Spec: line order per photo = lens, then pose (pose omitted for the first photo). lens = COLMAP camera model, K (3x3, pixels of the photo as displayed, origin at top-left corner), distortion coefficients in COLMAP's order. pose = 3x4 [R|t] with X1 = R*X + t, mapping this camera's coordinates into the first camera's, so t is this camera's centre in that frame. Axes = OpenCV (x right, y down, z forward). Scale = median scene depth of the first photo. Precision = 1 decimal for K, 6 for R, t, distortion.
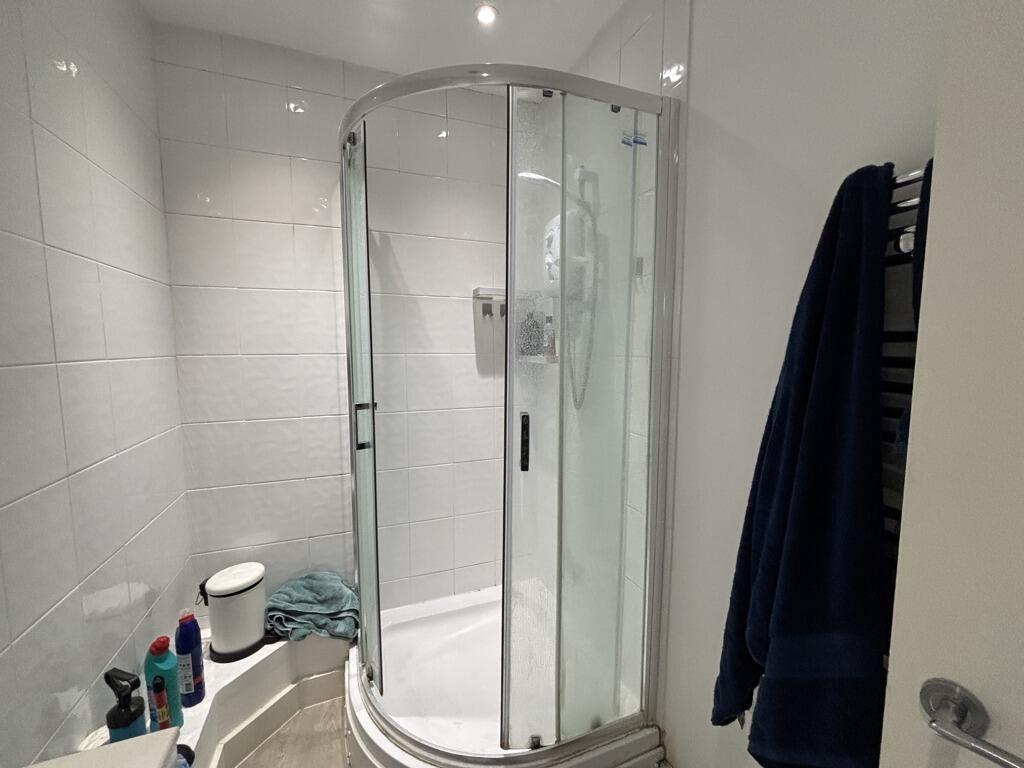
lens RADIAL K [[410.6, 0, 512.5], [0, 410.6, 384.0], [0, 0, 1]] dist [-0.001324, 0.000303]
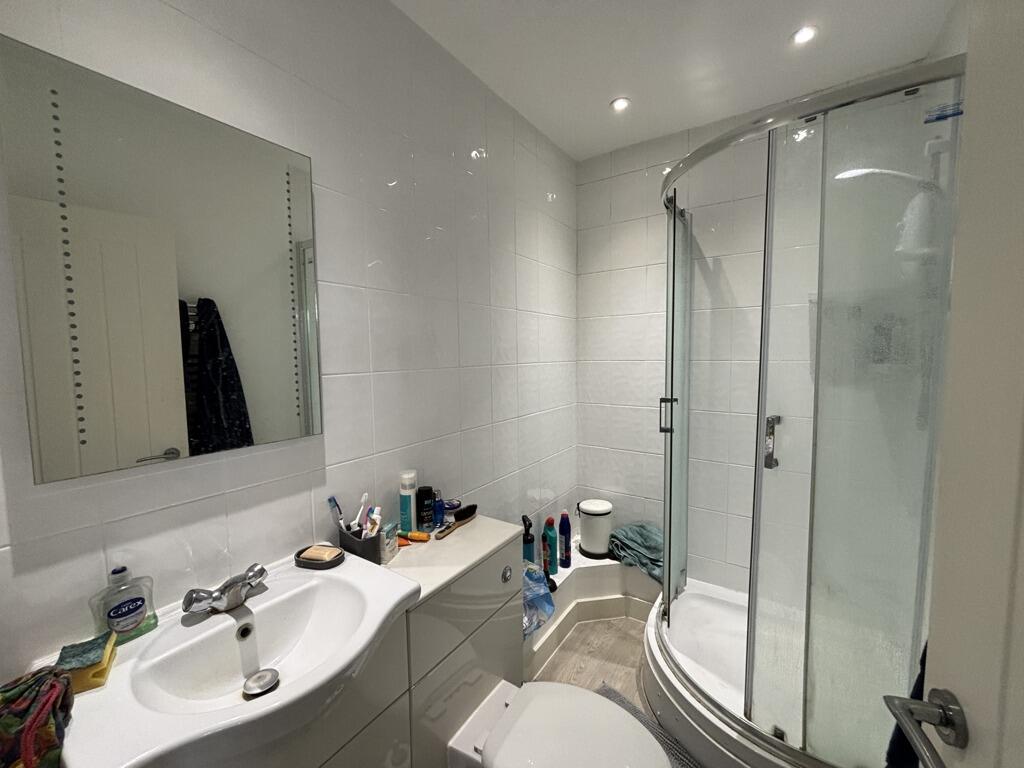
lens RADIAL K [[410.6, 0, 510.4], [0, 410.6, 384.0], [0, 0, 1]] dist [-0.001324, 0.000303]
pose [[0.569746, 0.054892, -0.819986, 0.371051], [-0.063040, 0.997746, 0.022990, 0.002270], [0.819400, 0.038594, 0.571922, -0.150201]]
